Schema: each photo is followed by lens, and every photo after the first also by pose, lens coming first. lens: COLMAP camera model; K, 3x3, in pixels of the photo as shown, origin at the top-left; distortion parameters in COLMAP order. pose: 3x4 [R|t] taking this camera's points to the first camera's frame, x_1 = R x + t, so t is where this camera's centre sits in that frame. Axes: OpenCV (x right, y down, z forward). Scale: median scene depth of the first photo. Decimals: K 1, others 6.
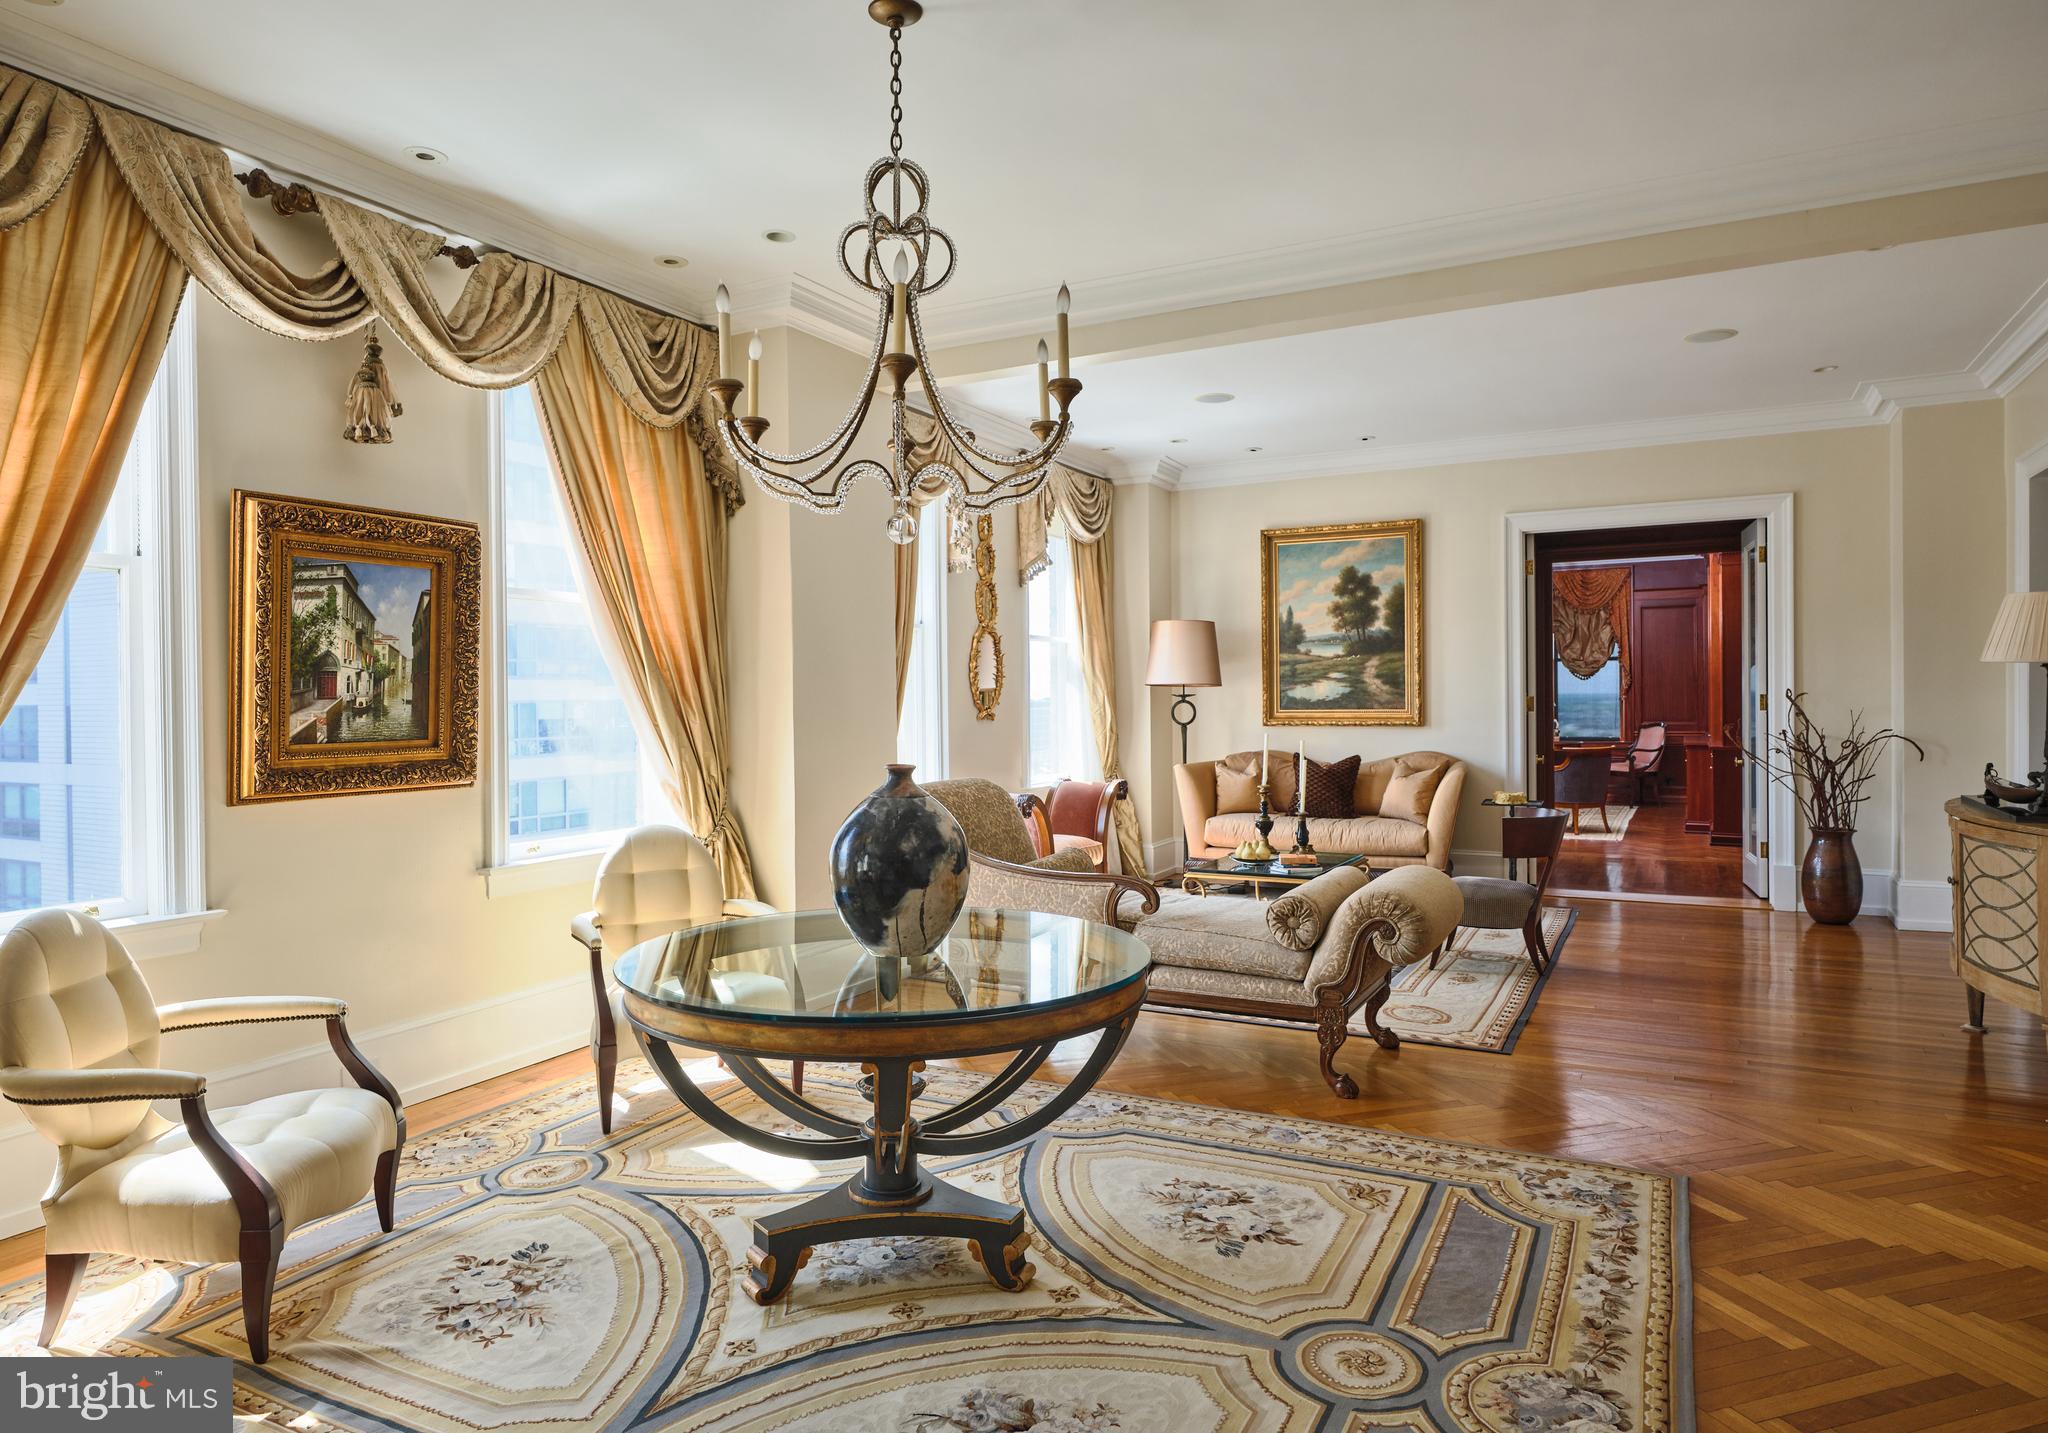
lens RADIAL K [[1252.2, 0, 1024.0], [0, 1252.2, 716.5], [0, 0, 1]] dist [-0.002518, 0.000159]
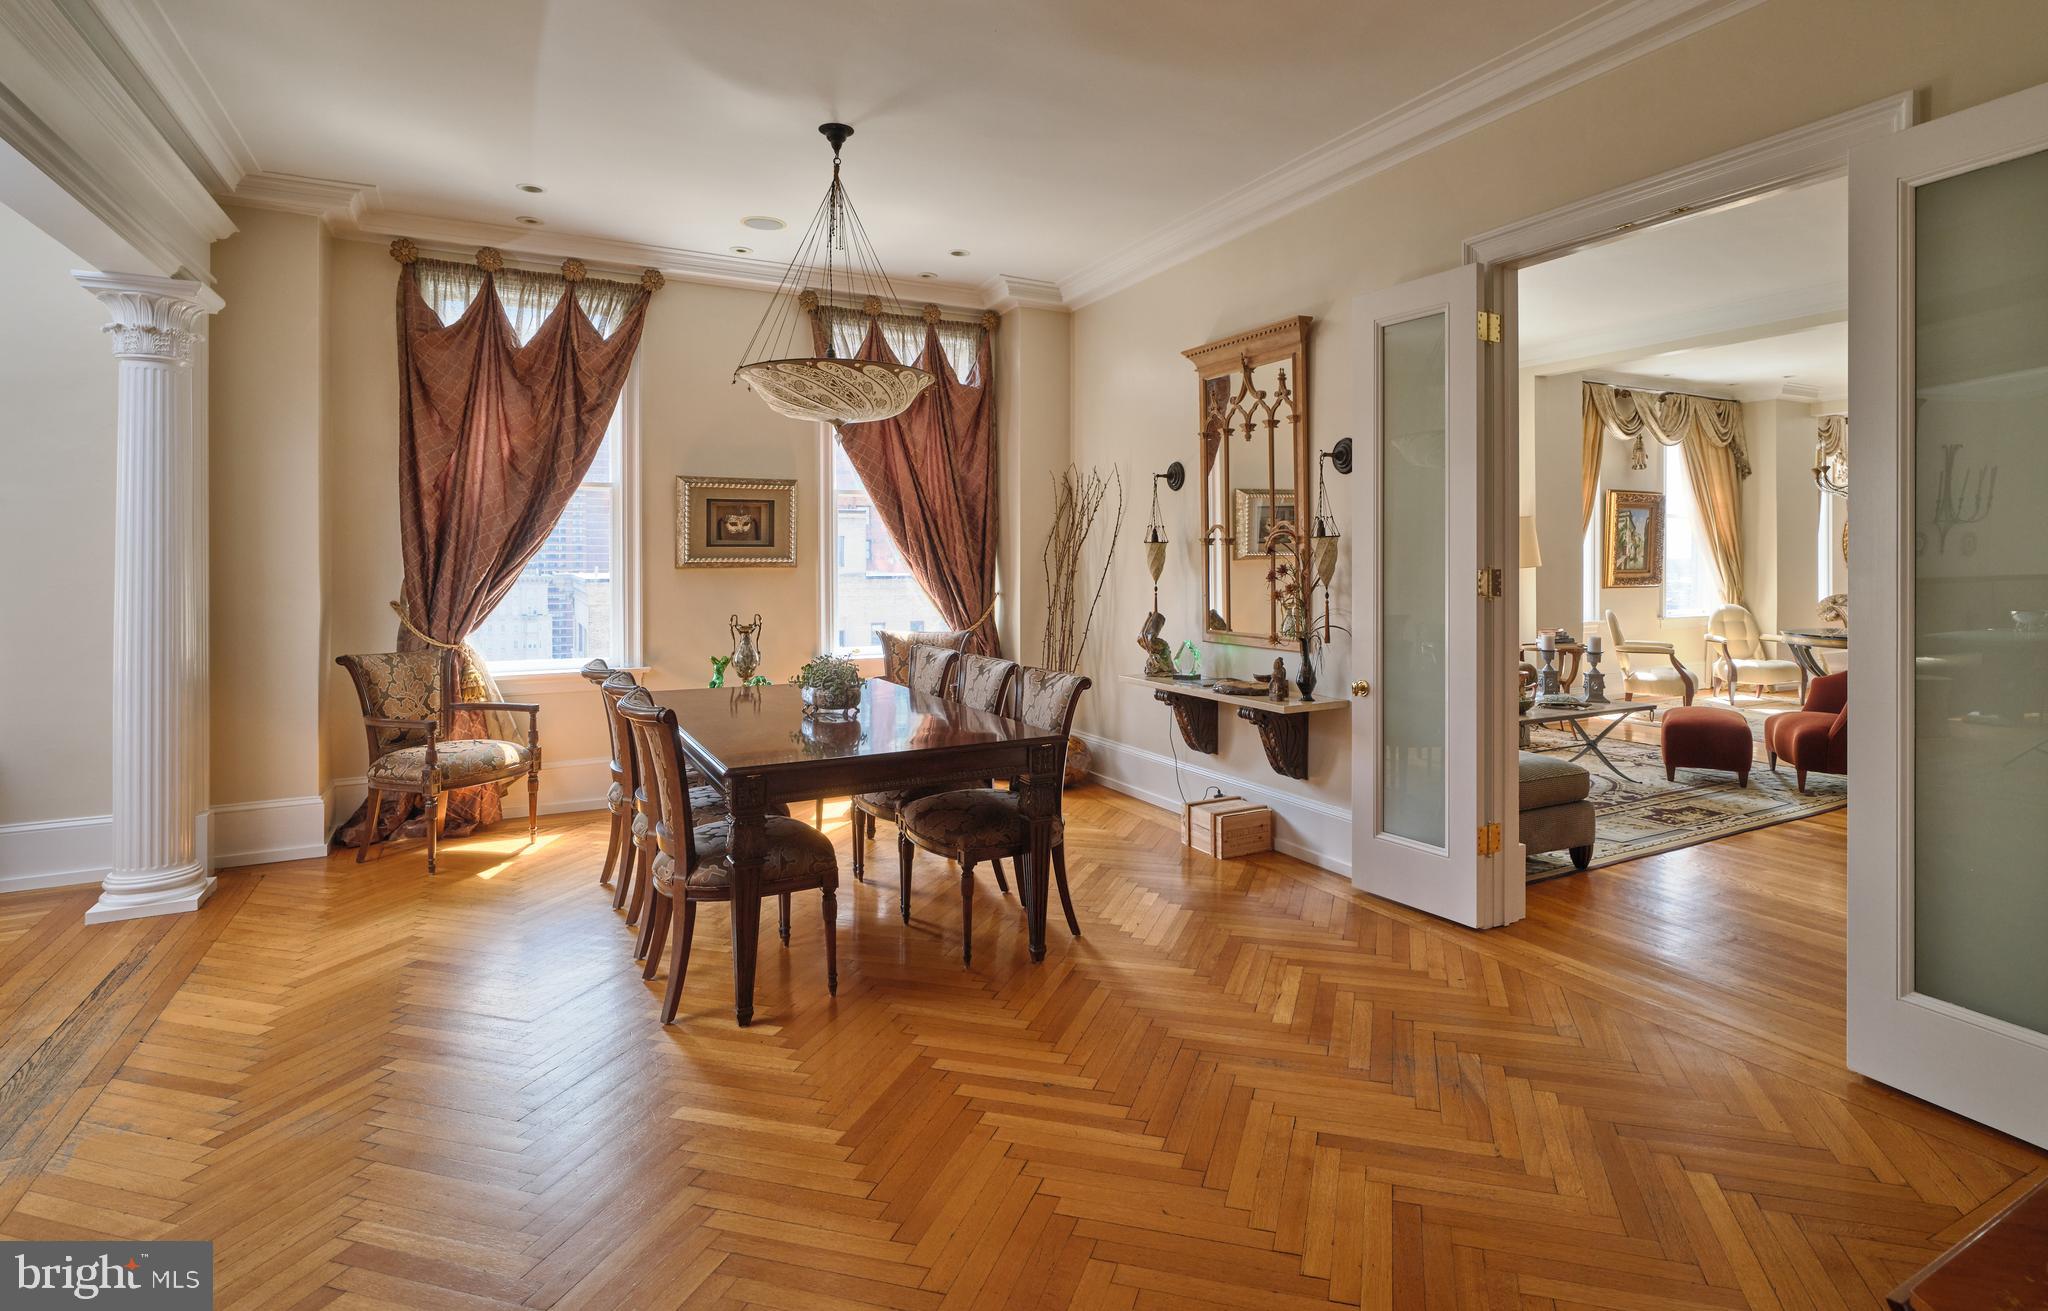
lens RADIAL K [[1050.7, 0, 1121.1], [0, 1050.7, 562.0], [0, 0, 1]] dist [-0.002978, -0.000574]
pose [[0.845386, 0.010080, -0.534060, -0.105823], [-0.015383, 0.999867, -0.005479, 0.015741], [0.533934, 0.012847, 0.845429, -0.812482]]
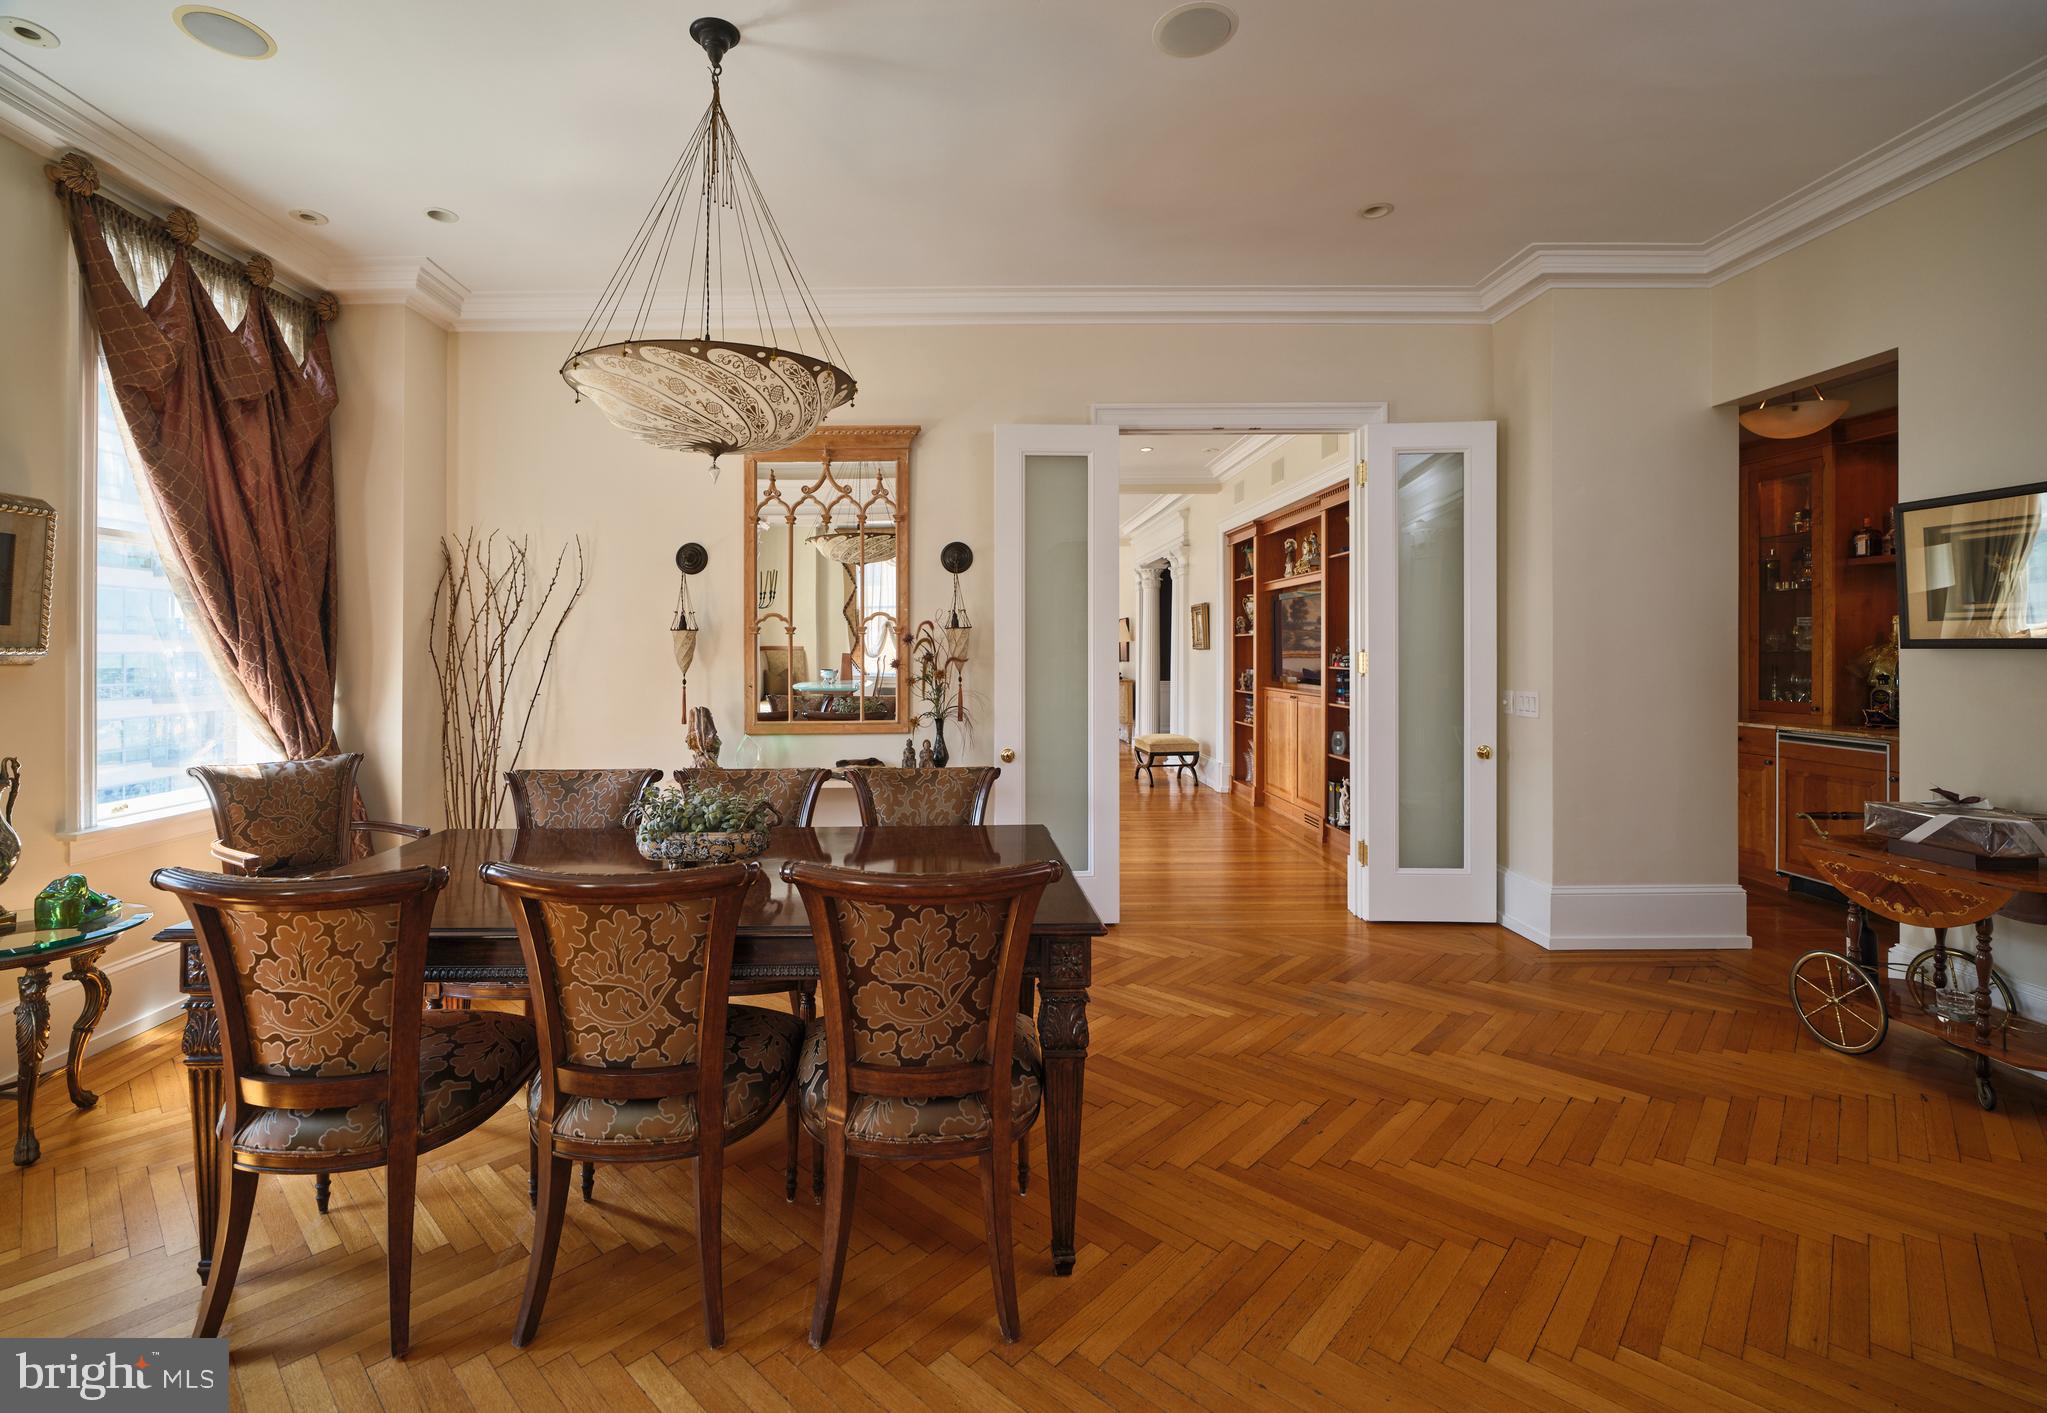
lens RADIAL K [[895.6, 0, 958.4], [0, 895.6, 658.1], [0, 0, 1]] dist [-0.016128, 0.000037]
pose [[0.887498, 0.004497, 0.460790, -0.514783], [0.000609, 0.999940, -0.010932, 0.020916], [-0.460812, 0.009983, 0.887442, -0.766756]]
